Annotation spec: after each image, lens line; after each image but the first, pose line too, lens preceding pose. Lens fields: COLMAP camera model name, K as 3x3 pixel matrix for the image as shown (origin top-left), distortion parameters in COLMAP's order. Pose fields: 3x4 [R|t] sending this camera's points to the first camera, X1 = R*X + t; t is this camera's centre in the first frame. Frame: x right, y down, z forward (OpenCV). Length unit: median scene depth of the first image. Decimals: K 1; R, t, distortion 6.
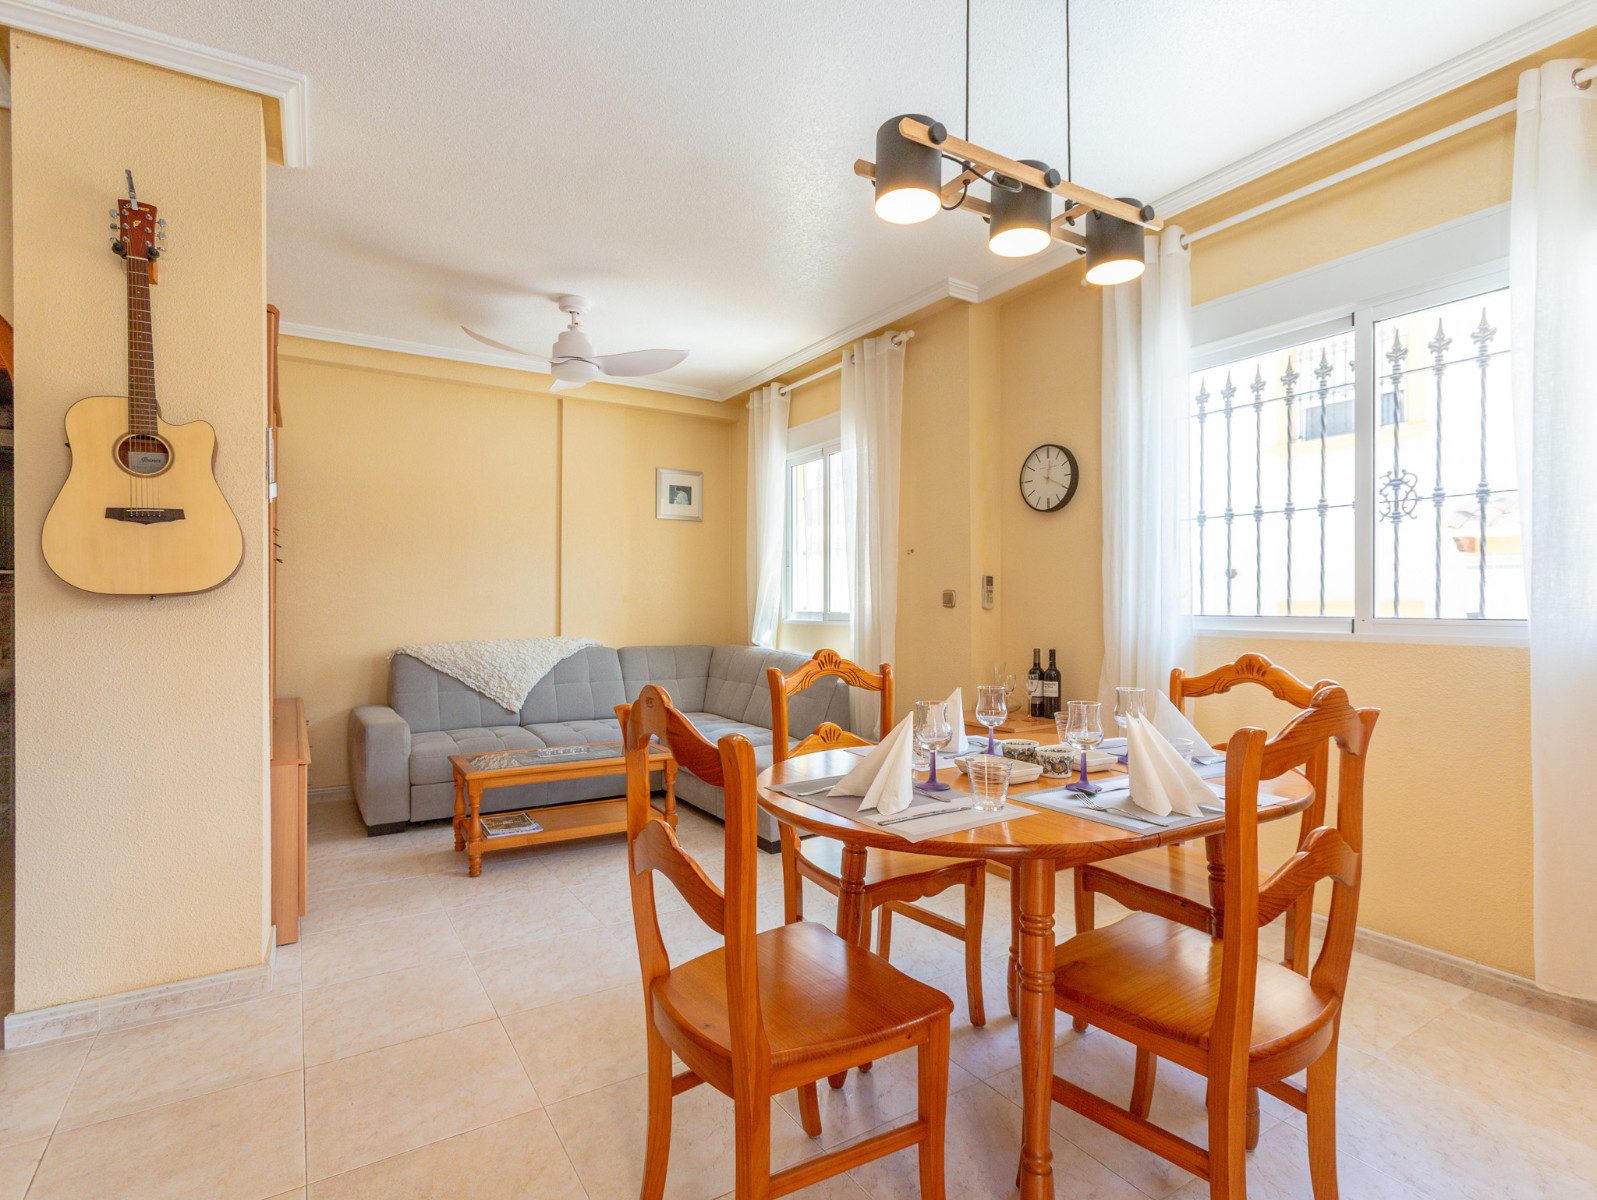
lens RADIAL K [[816.9, 0, 794.4], [0, 816.9, 604.2], [0, 0, 1]] dist [-0.025935, 0.028288]
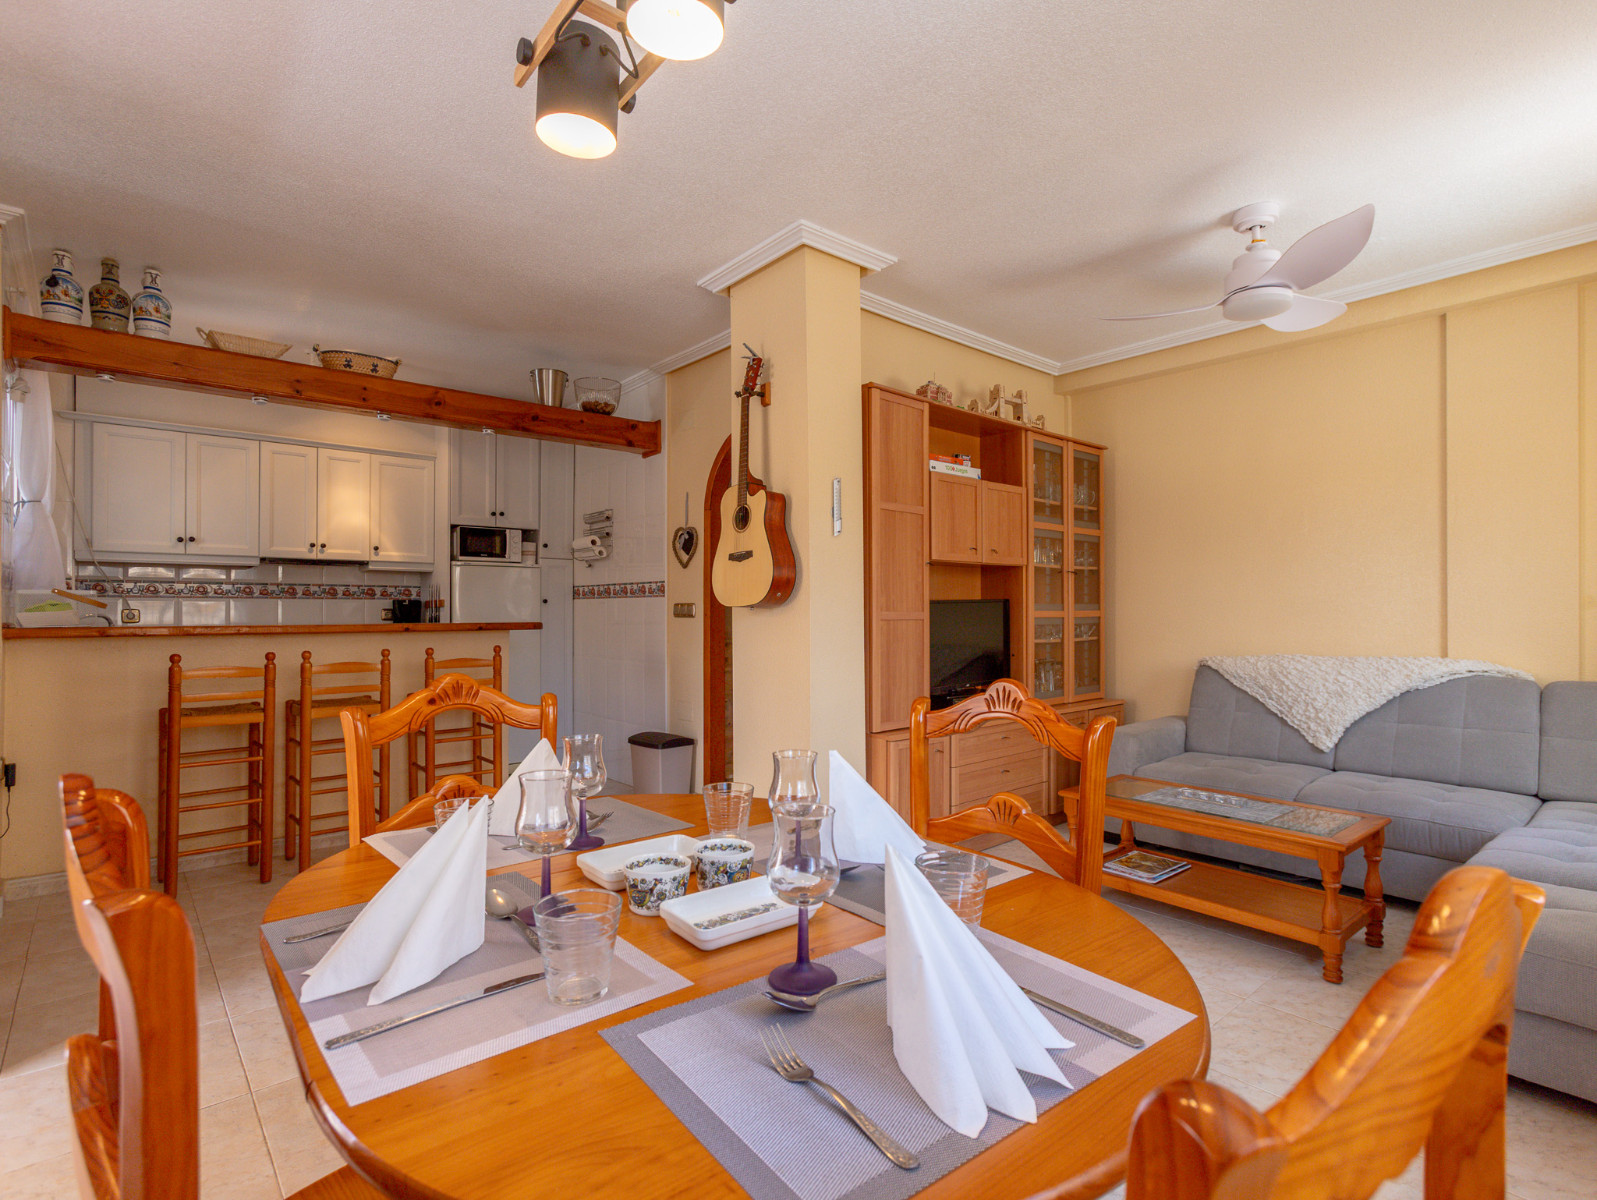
lens RADIAL K [[816.9, 0, 794.4], [0, 816.9, 604.2], [0, 0, 1]] dist [-0.025935, 0.028288]
pose [[0.137617, -0.014738, -0.990376, 0.347855], [0.003830, 0.999890, -0.014347, 0.002977], [0.990478, -0.001819, 0.137658, 0.391106]]
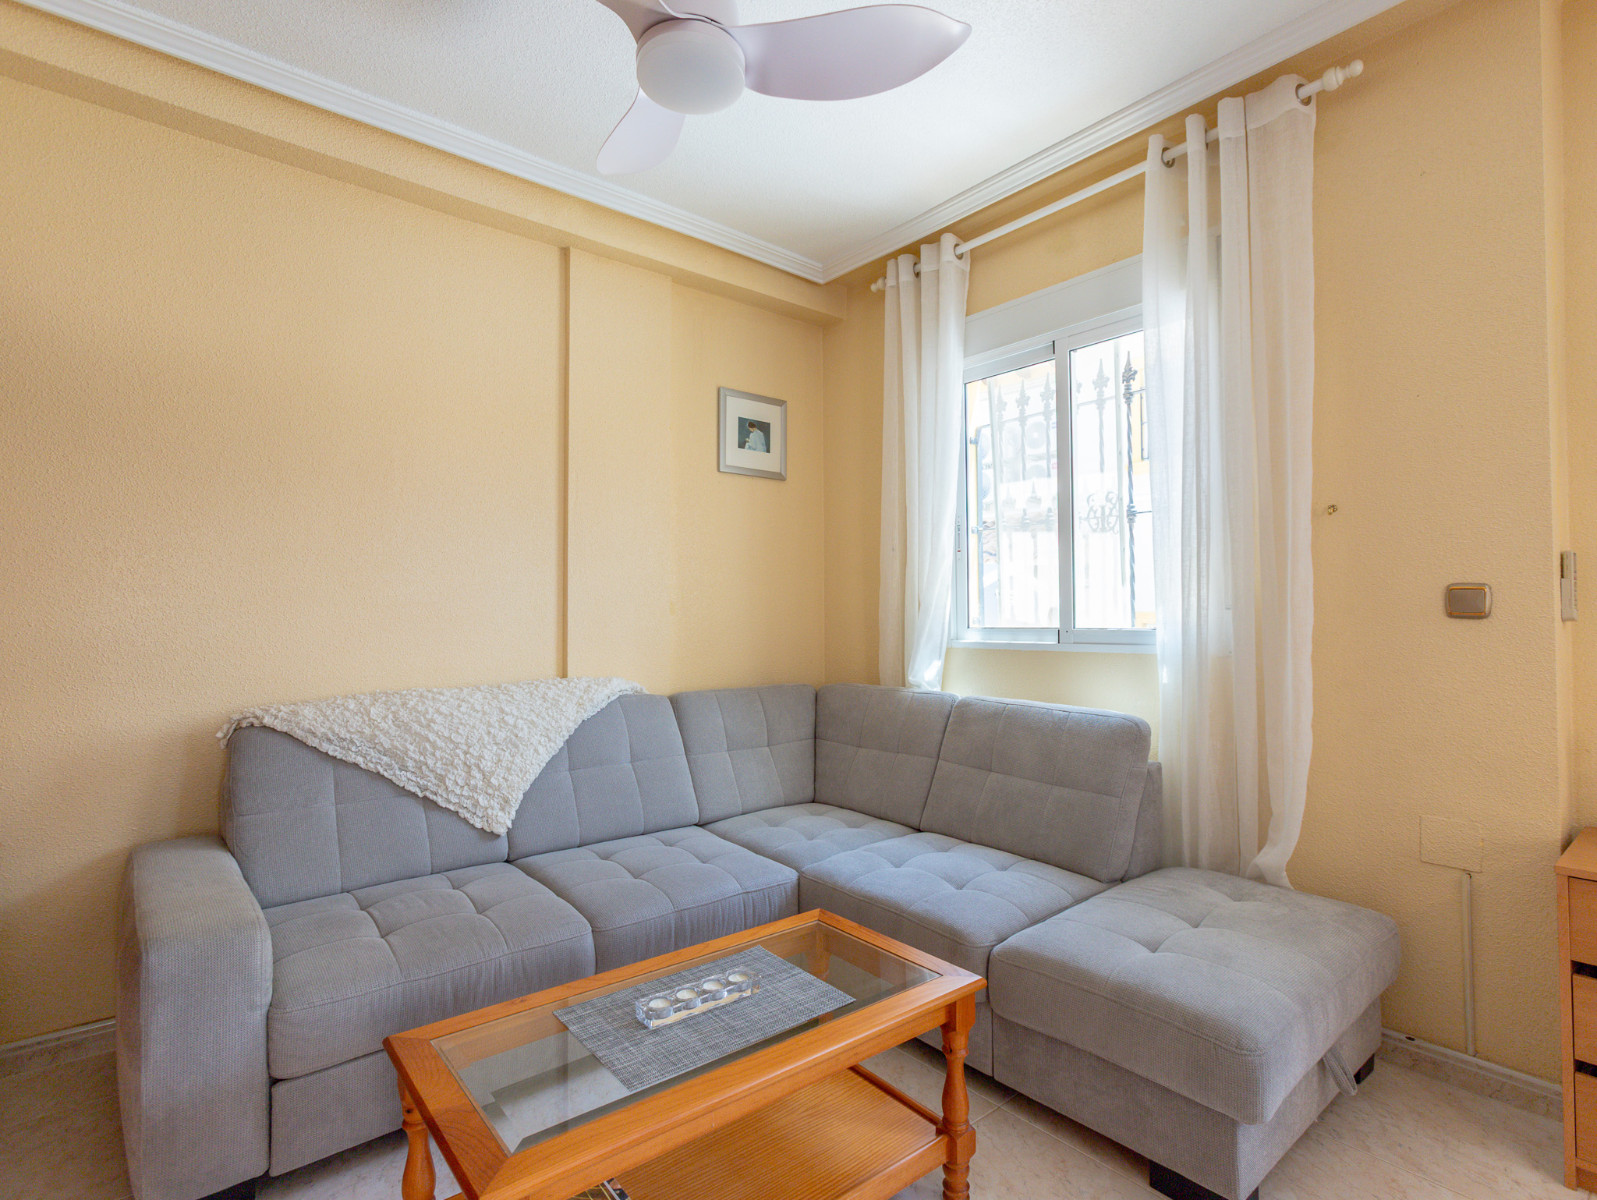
lens RADIAL K [[816.9, 0, 794.4], [0, 816.9, 604.2], [0, 0, 1]] dist [-0.025935, 0.028288]
pose [[0.991223, -0.003461, 0.132154, -0.225574], [0.005410, 0.999882, -0.014389, -0.000042], [-0.132089, 0.014977, 0.991125, 0.474153]]
